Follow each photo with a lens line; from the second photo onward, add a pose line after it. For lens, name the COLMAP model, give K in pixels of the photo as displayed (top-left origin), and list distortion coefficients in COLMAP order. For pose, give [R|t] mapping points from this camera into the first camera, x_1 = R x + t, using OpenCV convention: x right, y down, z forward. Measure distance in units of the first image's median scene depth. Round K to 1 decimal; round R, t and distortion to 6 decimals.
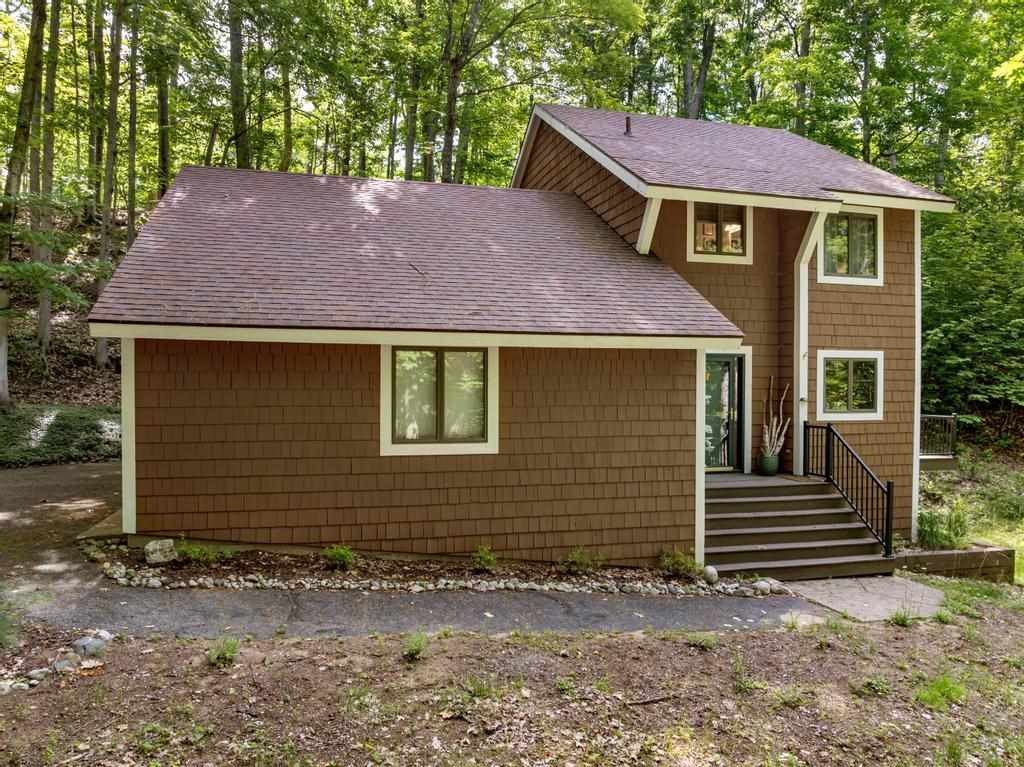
lens RADIAL K [[718.3, 0, 513.0], [0, 718.3, 382.6], [0, 0, 1]] dist [-0.040037, 0.005161]
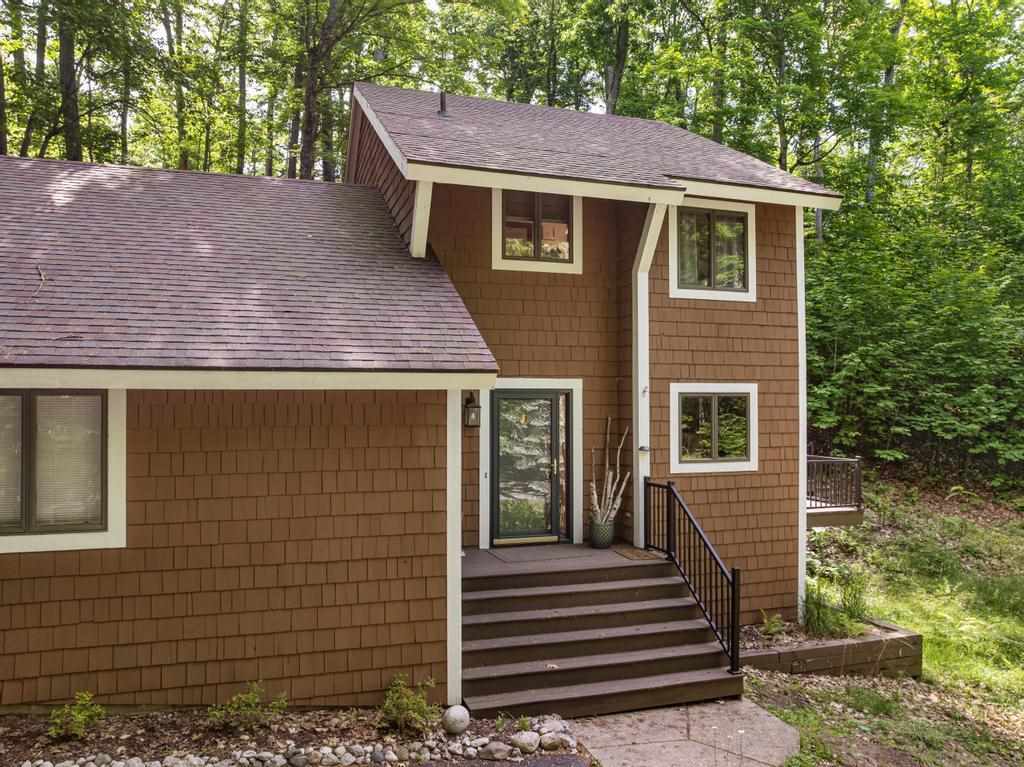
lens RADIAL K [[718.3, 0, 512.0], [0, 718.3, 385.7], [0, 0, 1]] dist [-0.040037, 0.005161]
pose [[0.998755, -0.004001, 0.049714, 0.221215], [0.005364, 0.999612, -0.027322, -0.022764], [-0.049585, 0.027554, 0.998390, 0.231160]]
